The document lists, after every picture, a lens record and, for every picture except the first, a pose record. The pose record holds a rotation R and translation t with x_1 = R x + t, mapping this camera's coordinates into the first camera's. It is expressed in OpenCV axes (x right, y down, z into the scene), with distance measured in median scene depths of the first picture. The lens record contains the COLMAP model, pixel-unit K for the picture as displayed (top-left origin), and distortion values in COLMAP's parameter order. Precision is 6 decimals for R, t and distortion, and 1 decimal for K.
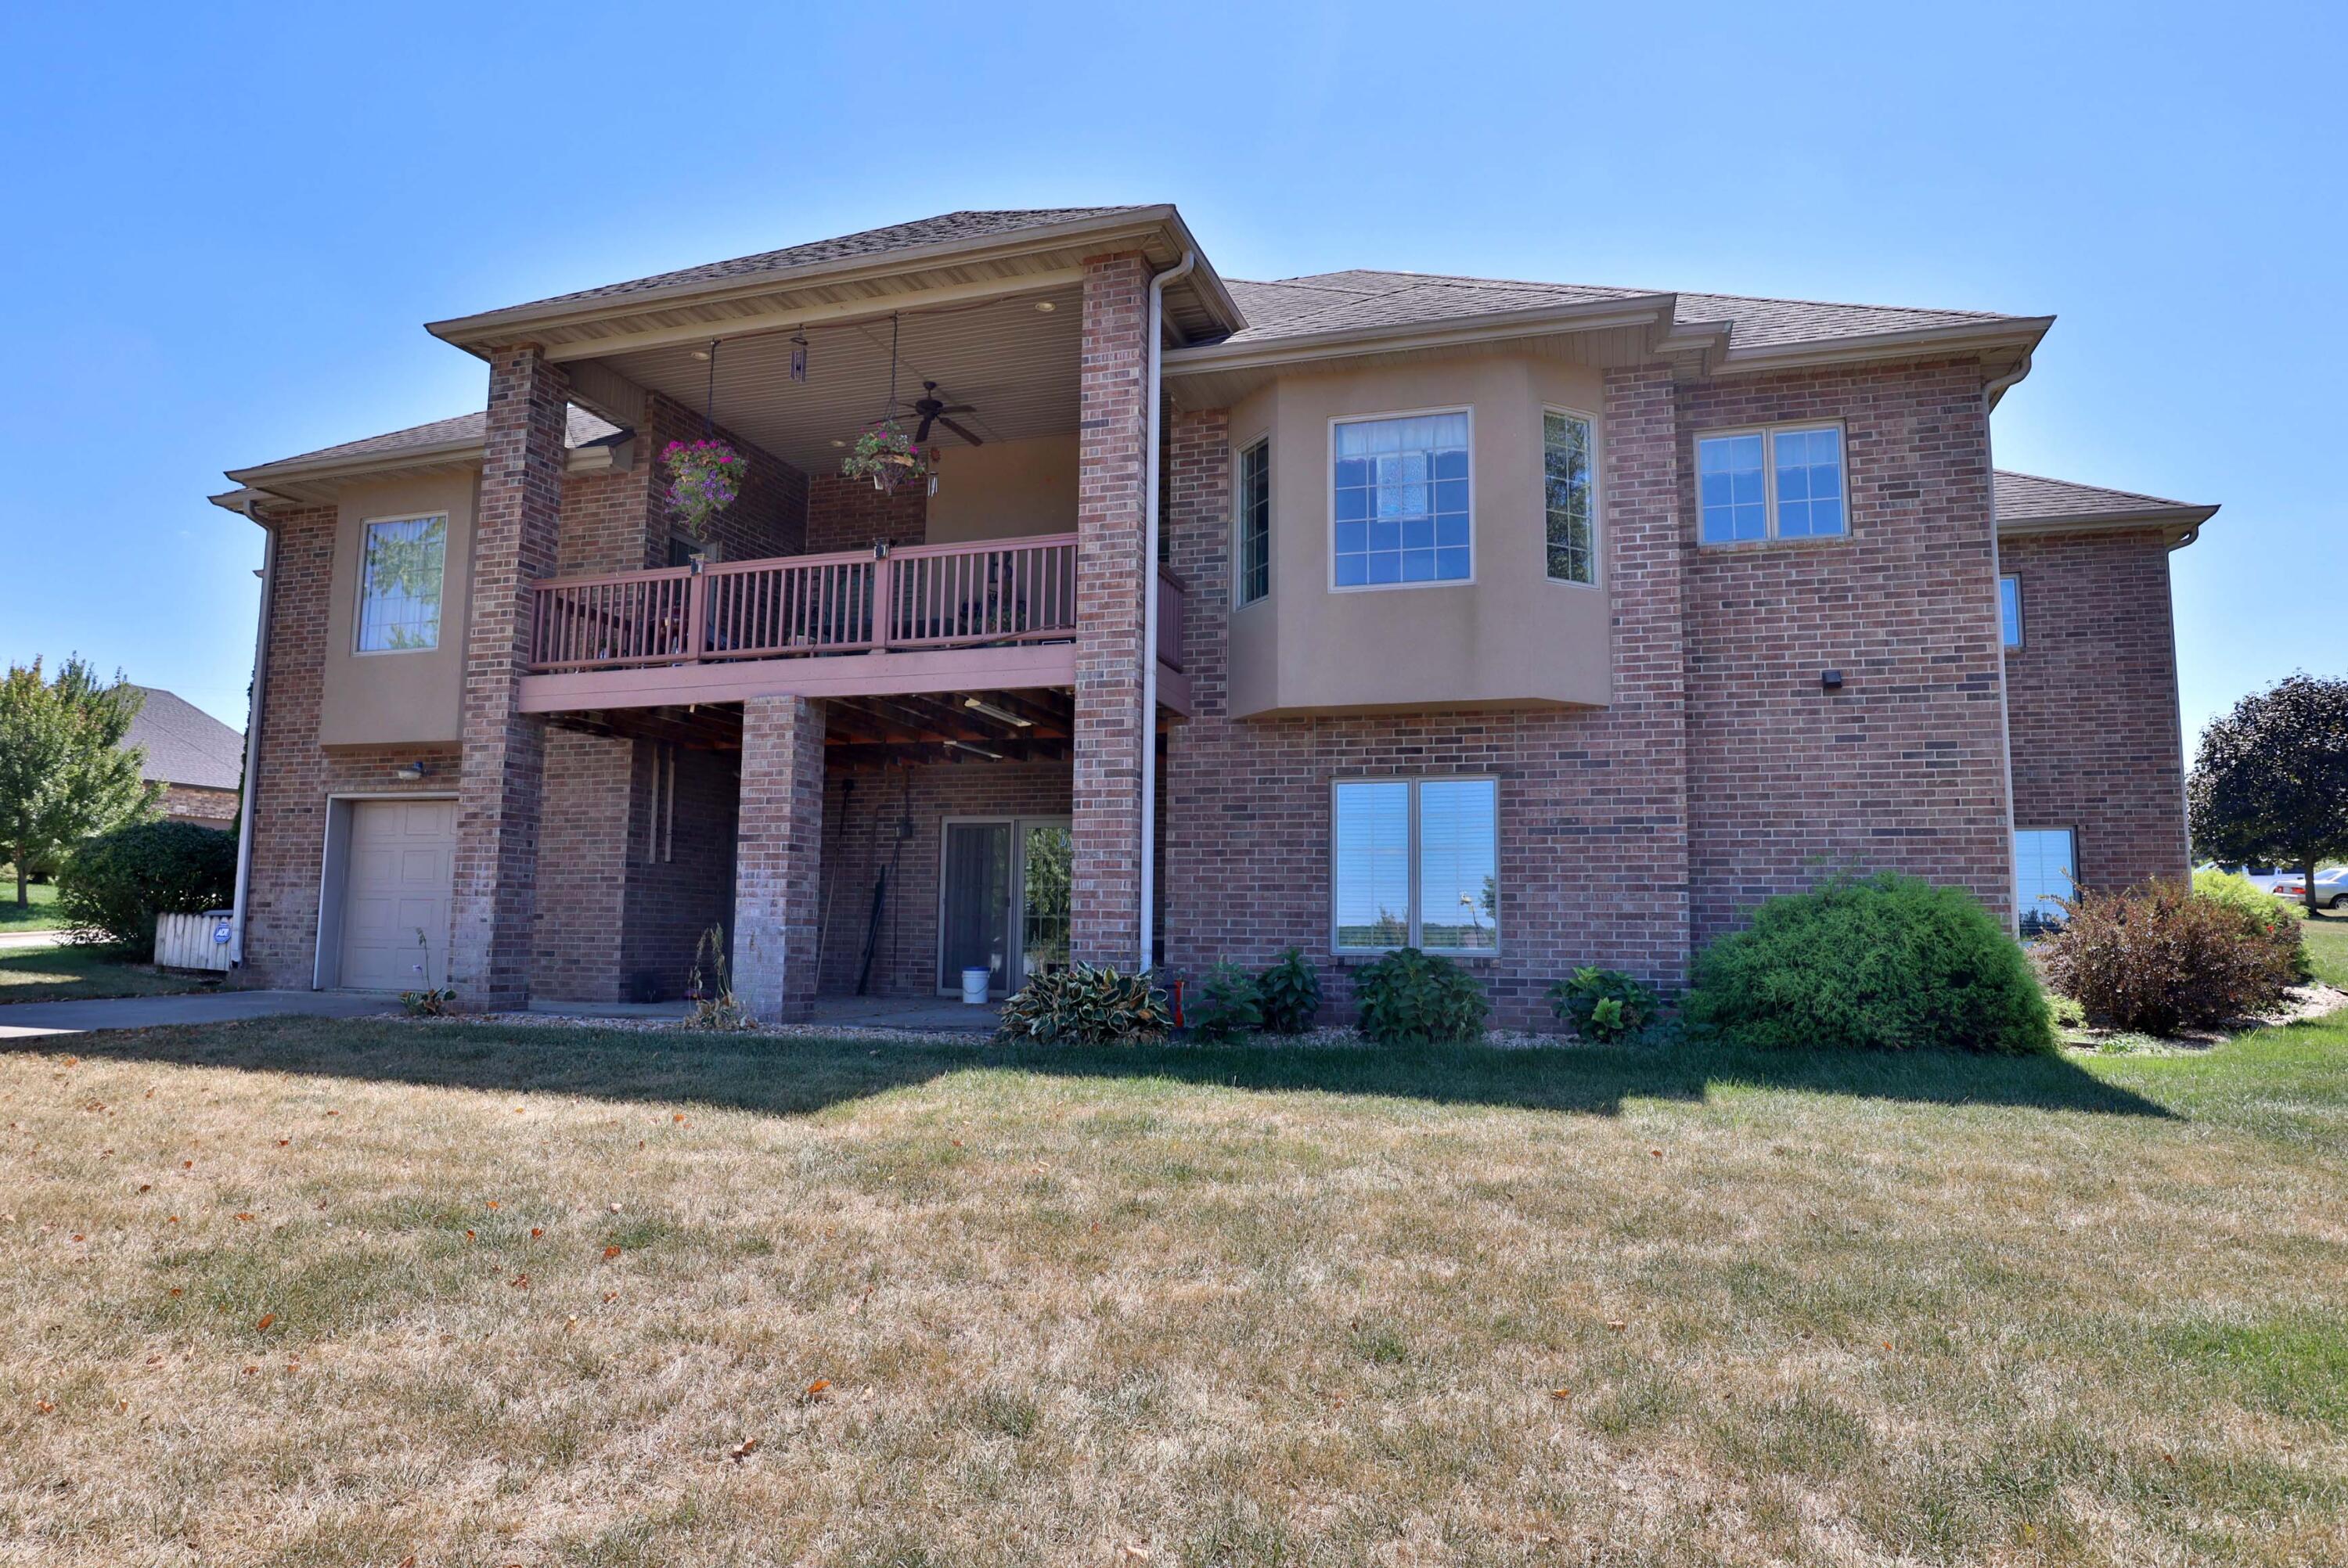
lens RADIAL K [[1468.0, 0, 1174.0], [0, 1468.0, 784.0], [0, 0, 1]] dist [-0.000890, -0.000072]
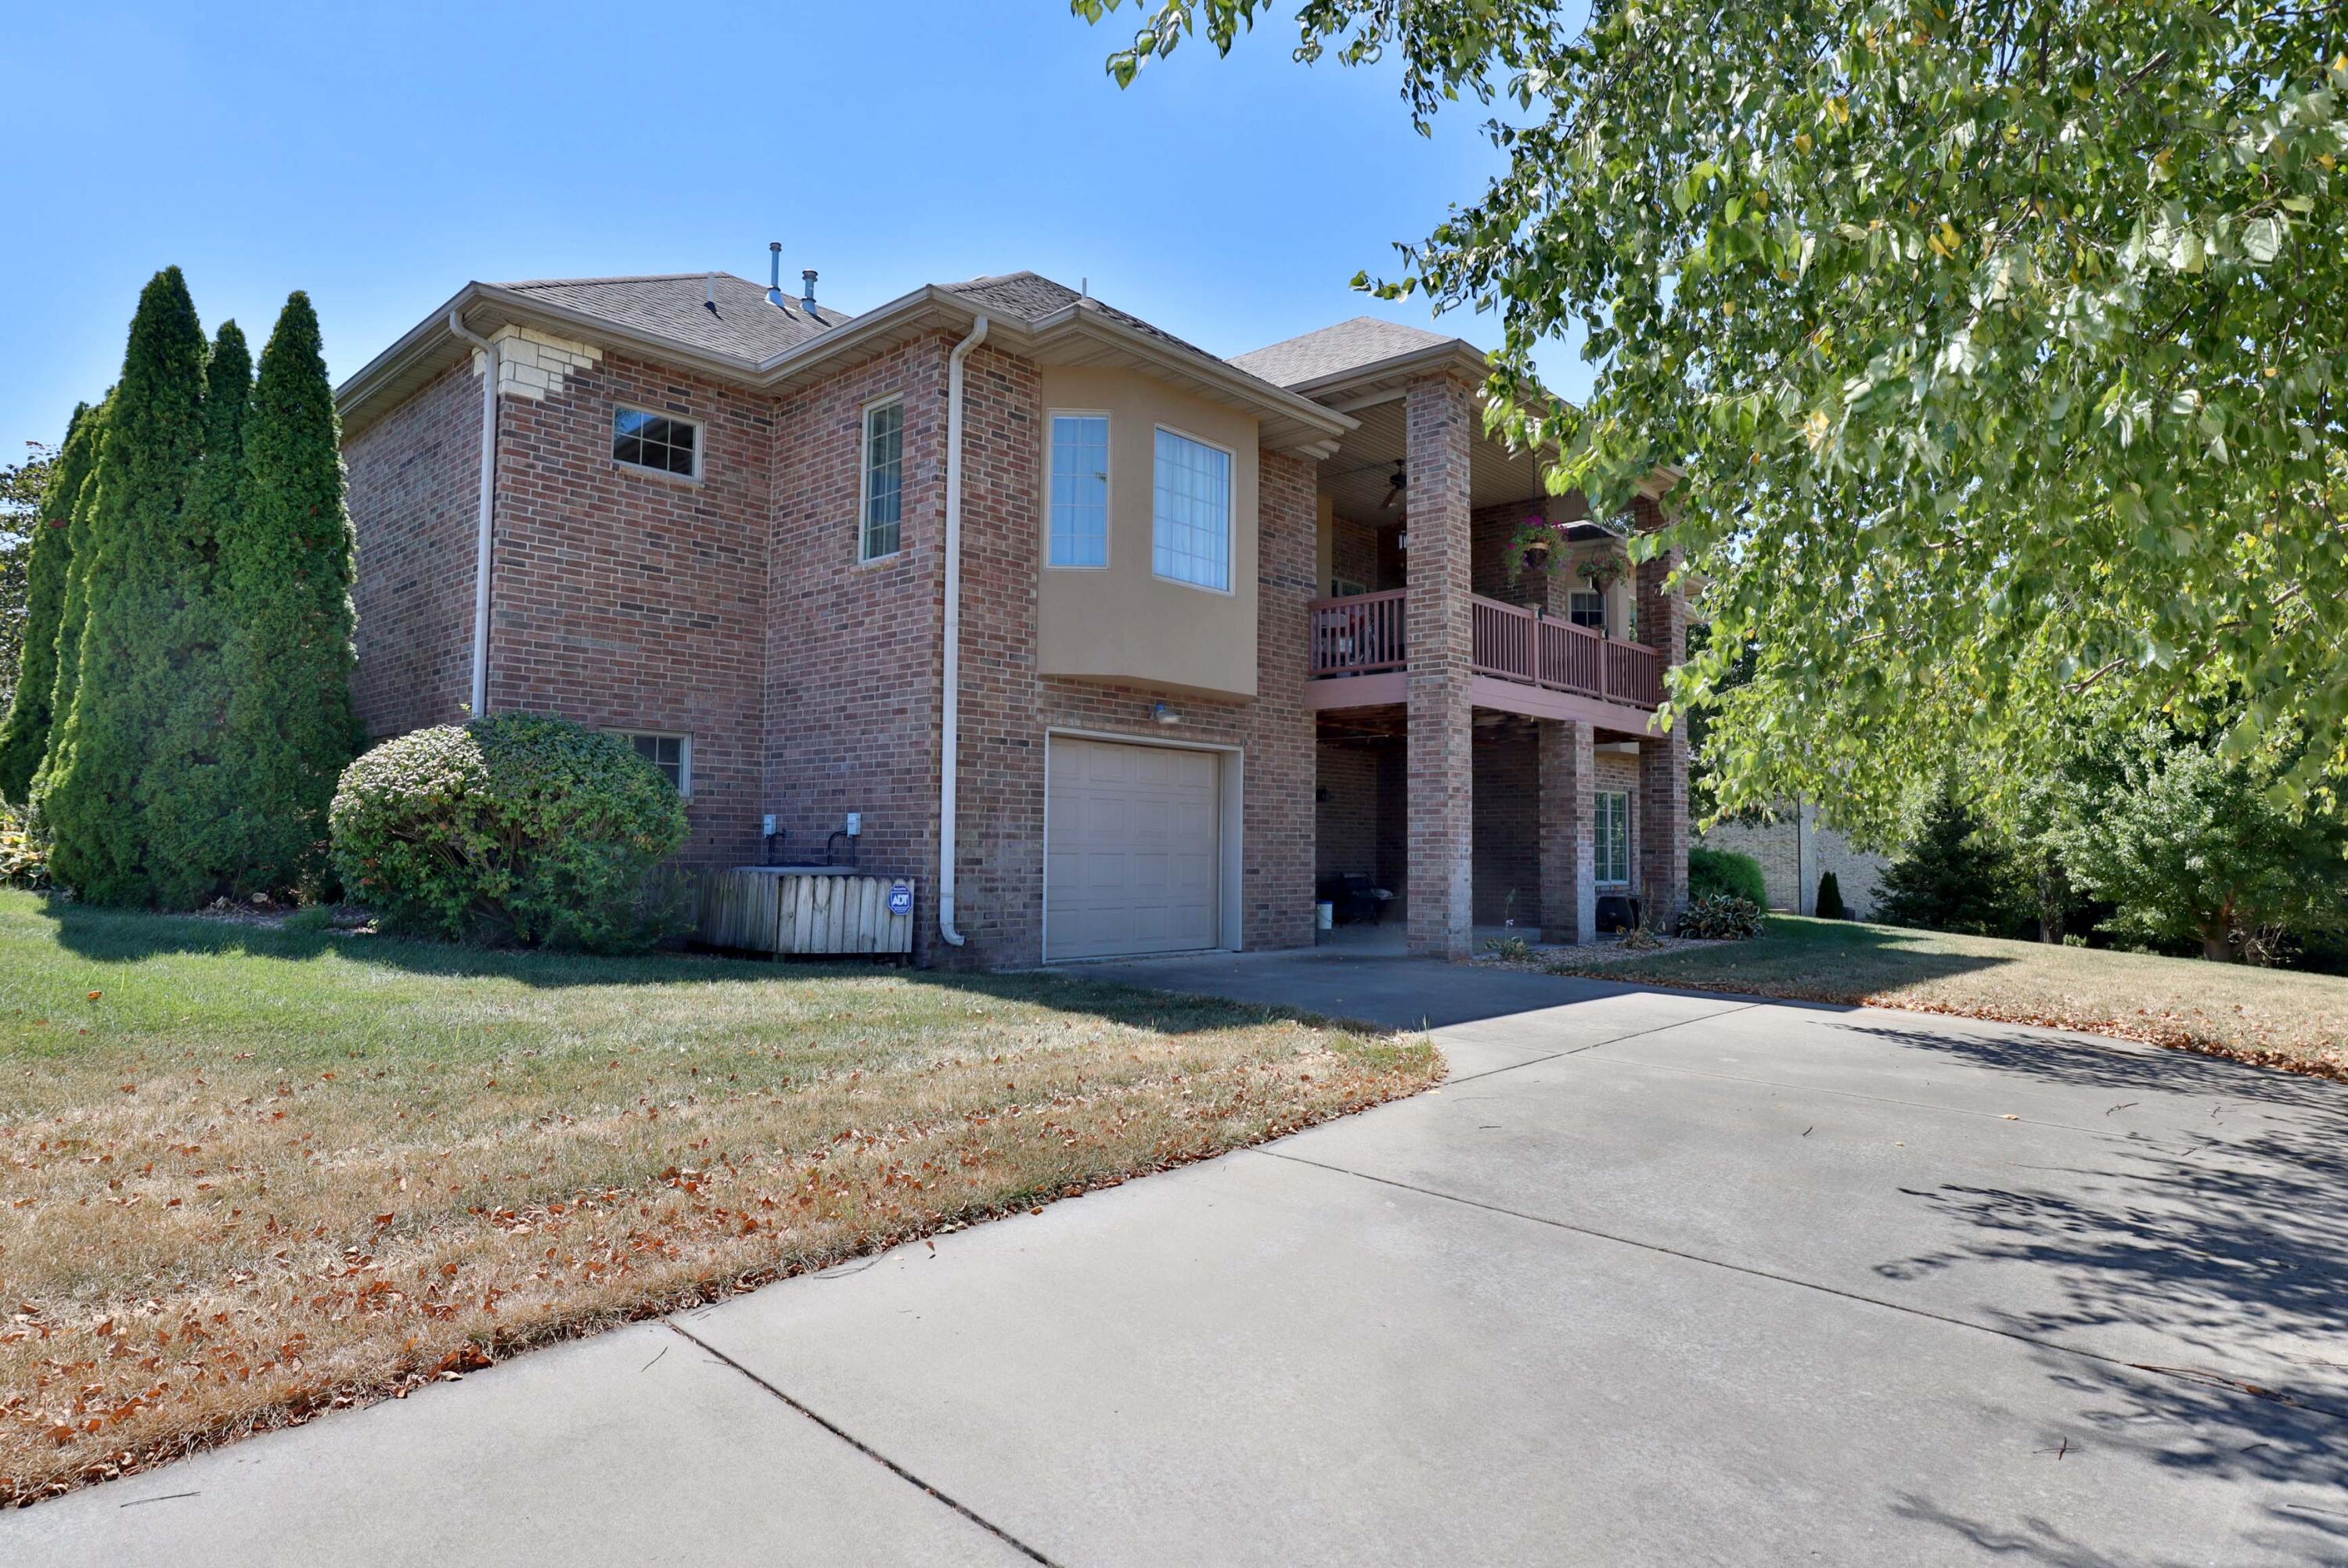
lens RADIAL K [[1313.9, 0, 1173.0], [0, 1313.9, 767.8], [0, 0, 1]] dist [-0.030327, 0.000991]
pose [[0.380914, 0.049996, 0.923258, -1.304133], [-0.100486, 0.994861, -0.012415, 0.034455], [-0.919134, -0.088045, 0.383981, 0.698092]]
